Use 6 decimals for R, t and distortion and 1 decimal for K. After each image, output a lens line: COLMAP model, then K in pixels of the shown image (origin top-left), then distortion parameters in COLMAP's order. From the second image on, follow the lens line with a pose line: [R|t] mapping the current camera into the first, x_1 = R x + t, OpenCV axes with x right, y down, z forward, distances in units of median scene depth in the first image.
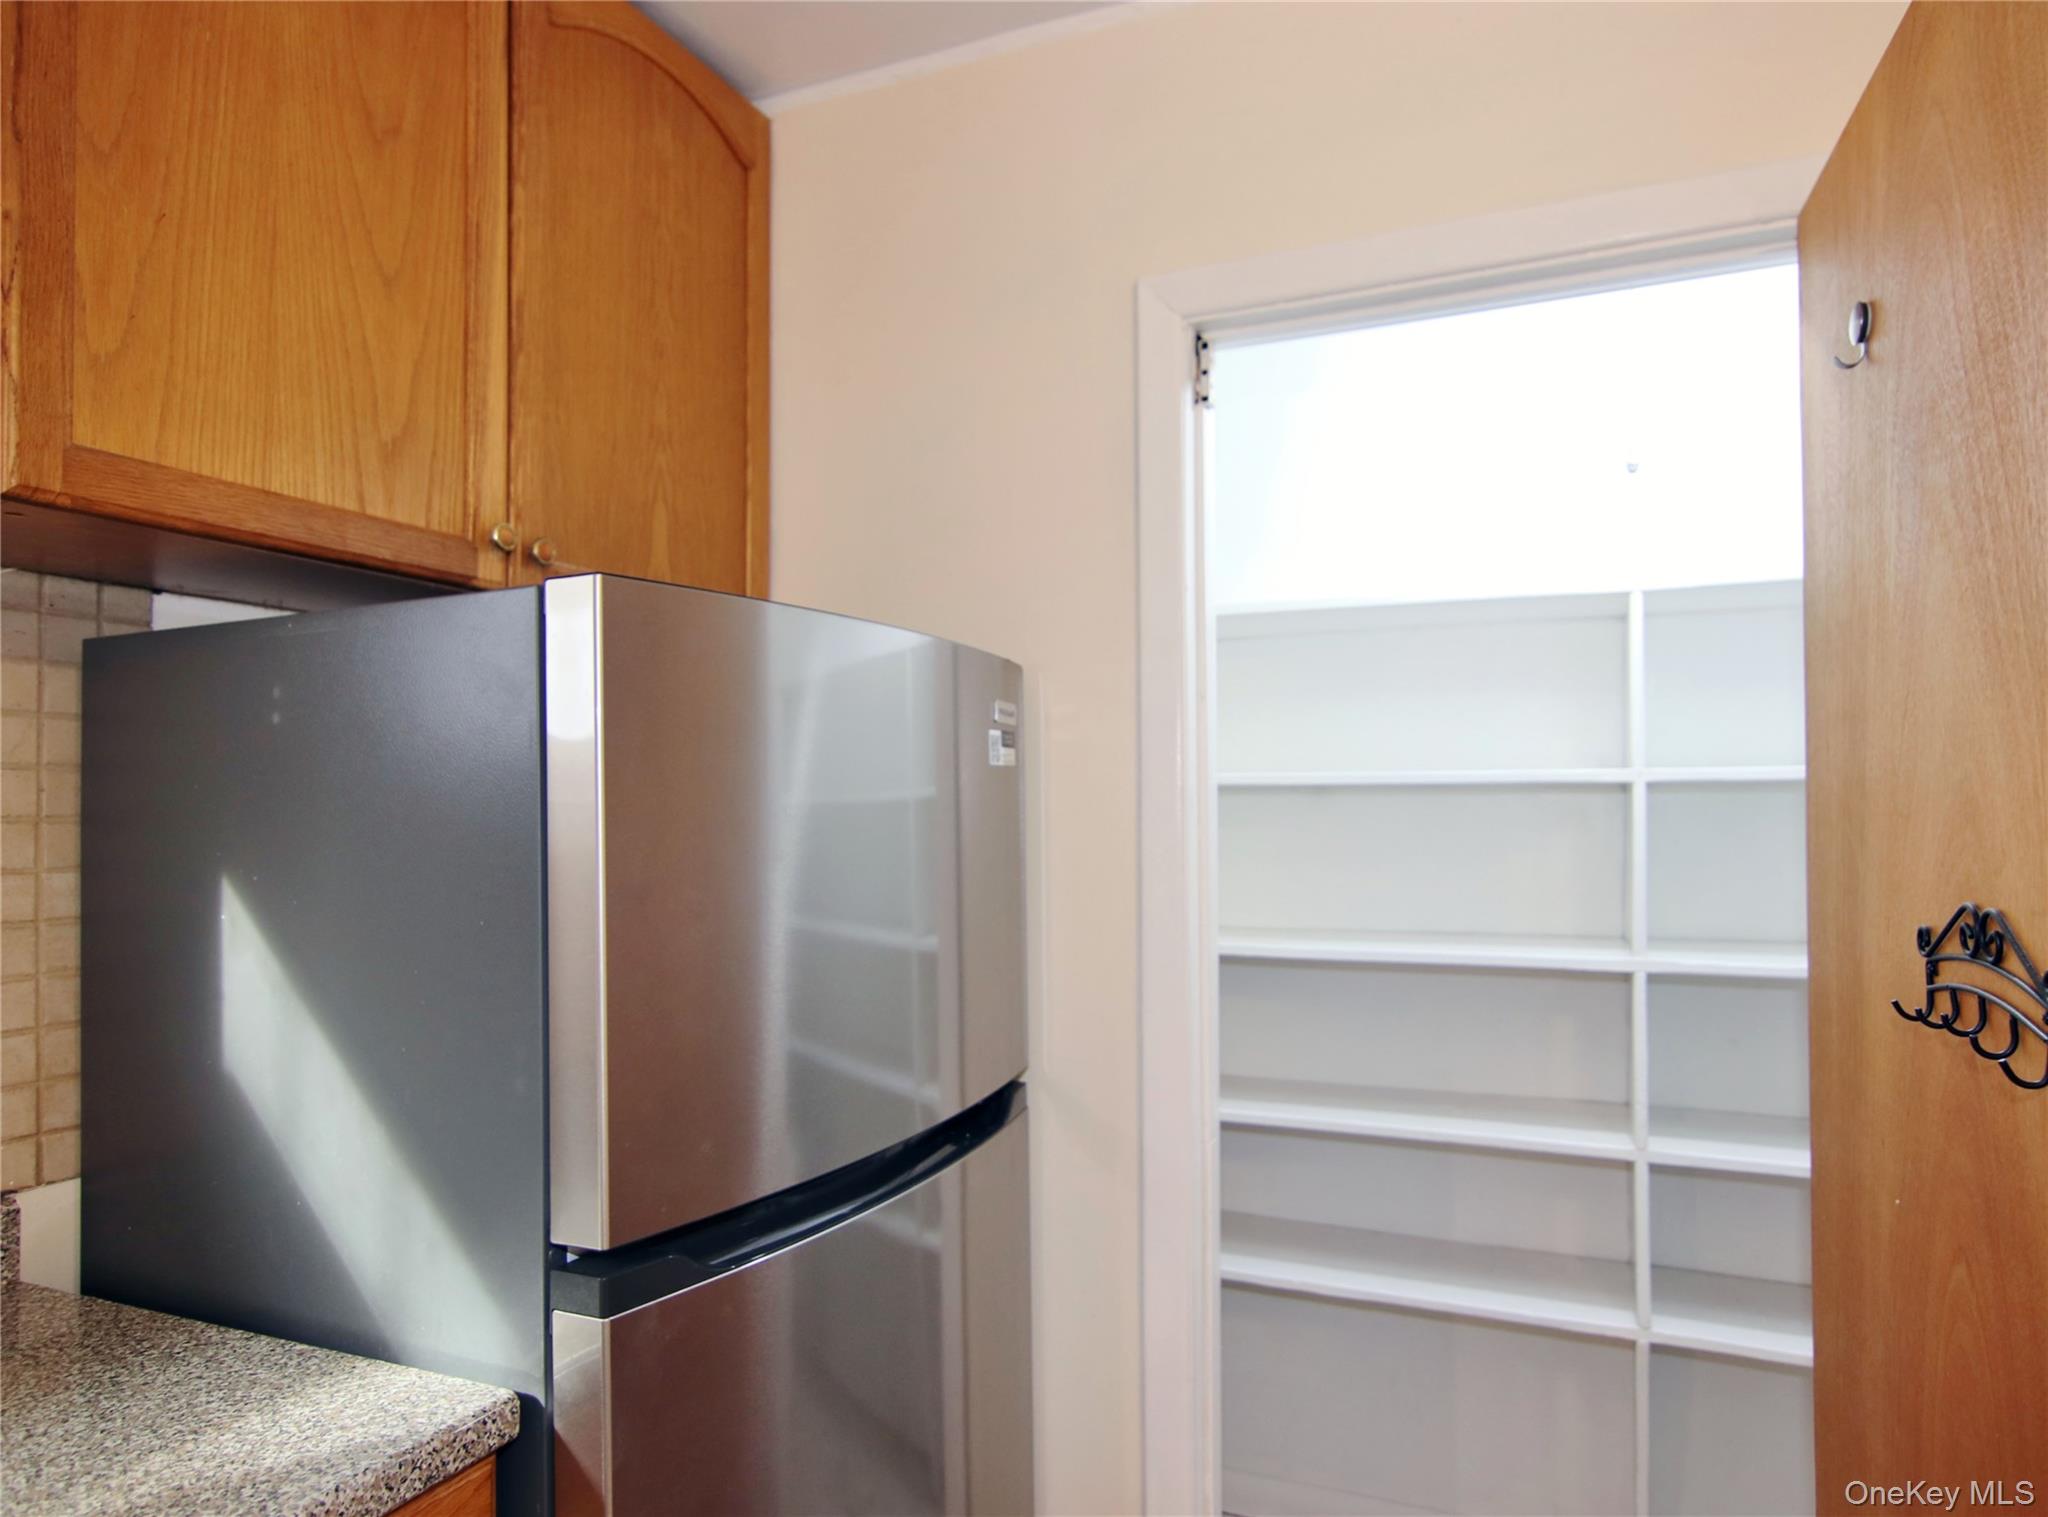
lens RADIAL K [[1236.0, 0, 1106.3], [0, 1236.0, 789.6], [0, 0, 1]] dist [-0.001161, 0.000784]
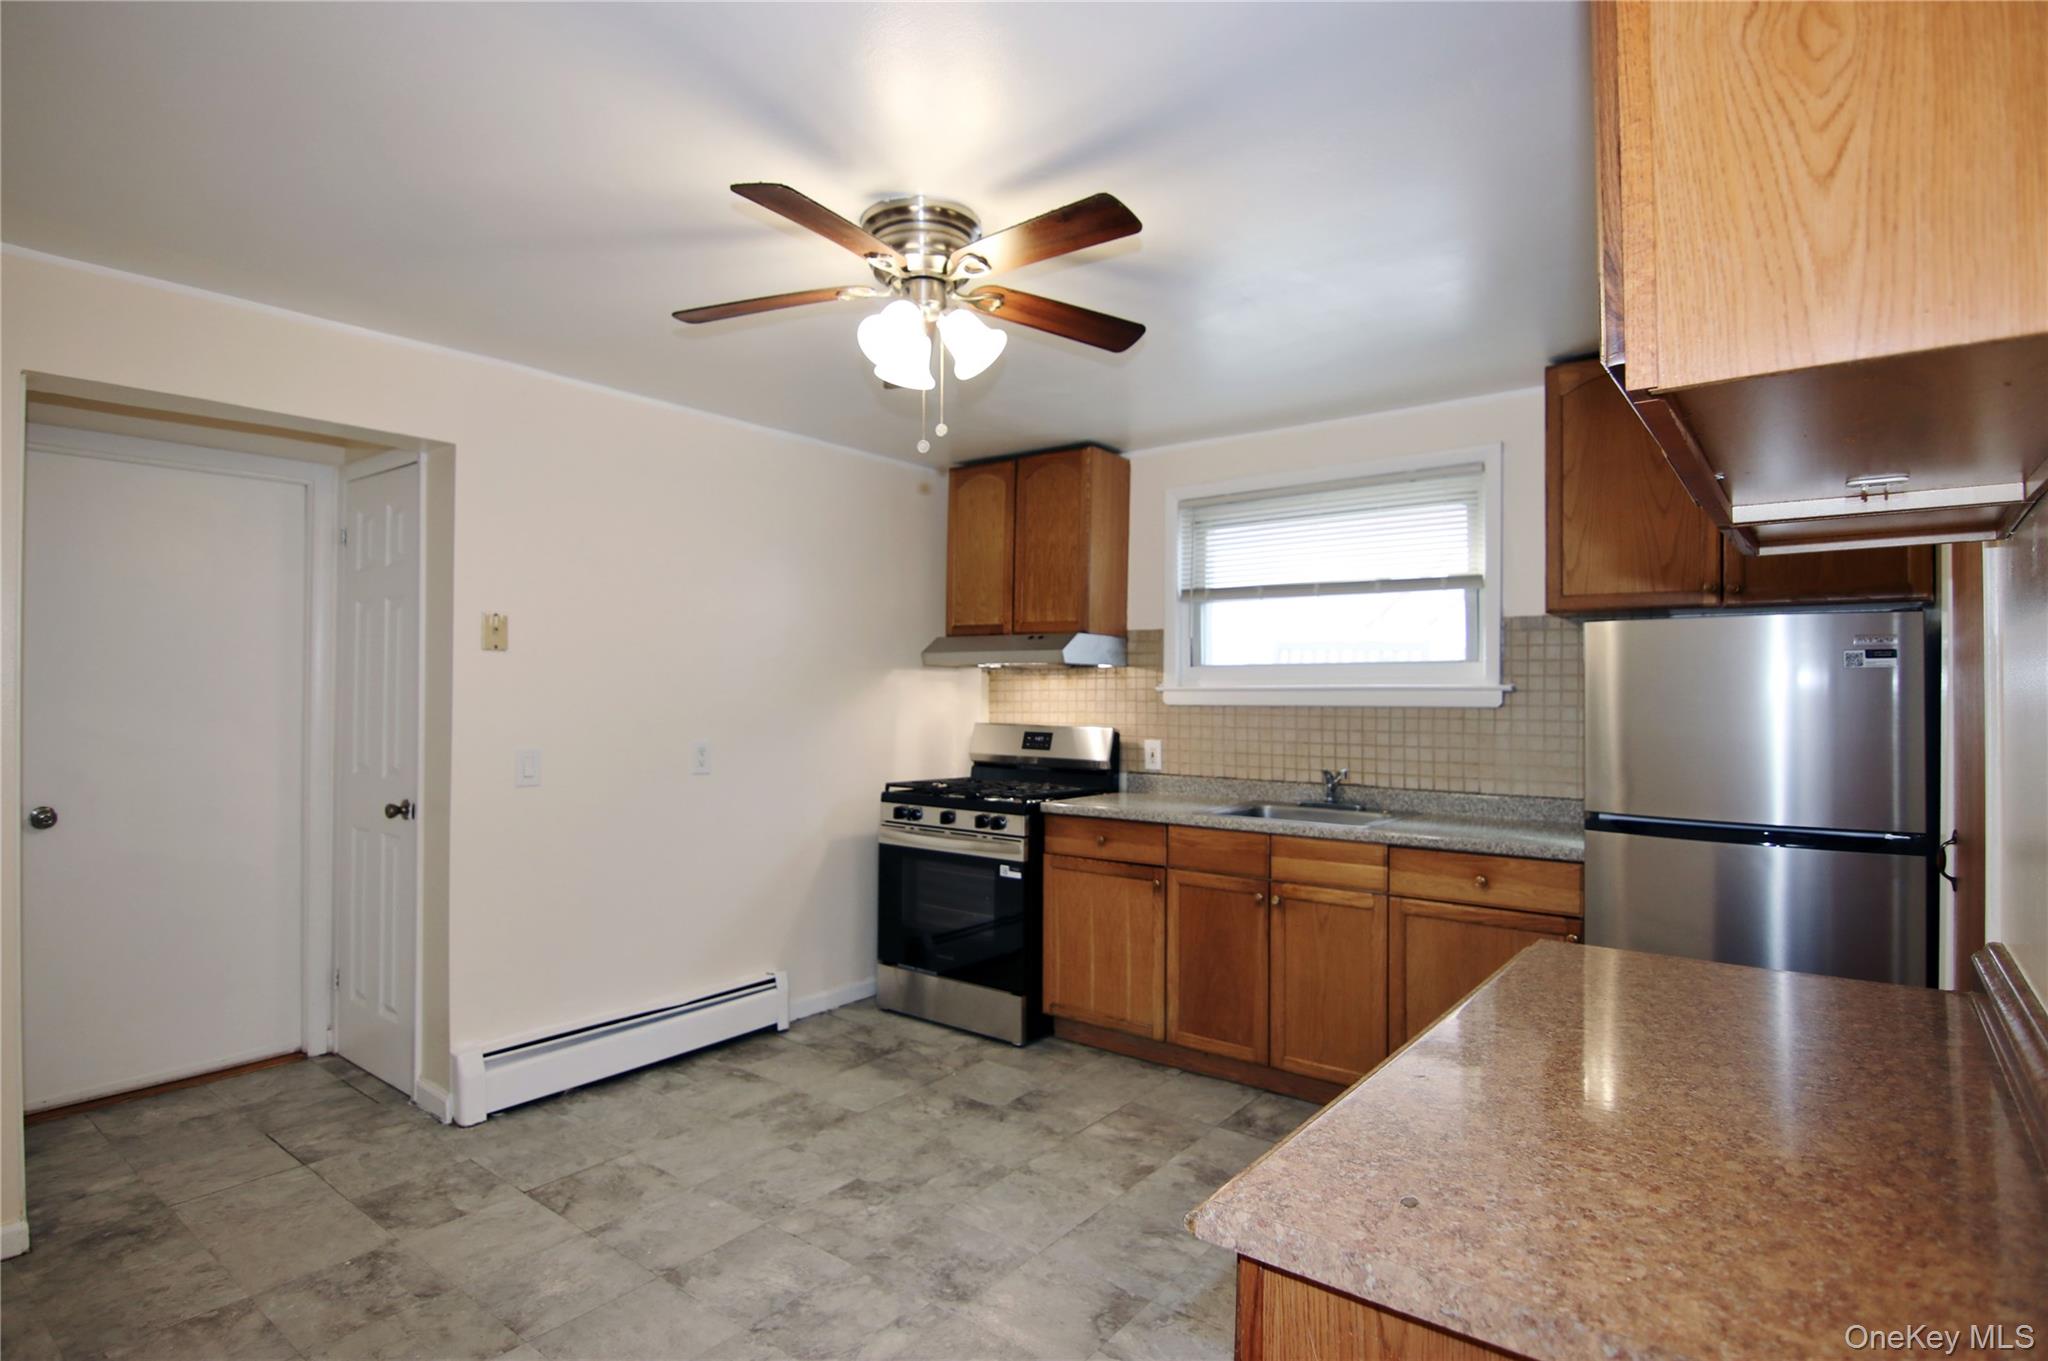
lens RADIAL K [[1042.7, 0, 1030.5], [0, 1042.7, 672.5], [0, 0, 1]] dist [-0.000069, -0.000707]
pose [[-0.270940, -0.014425, -0.962488, 2.072989], [0.009350, 0.999801, -0.017616, 0.005696], [0.962551, -0.013772, -0.270752, 0.191661]]
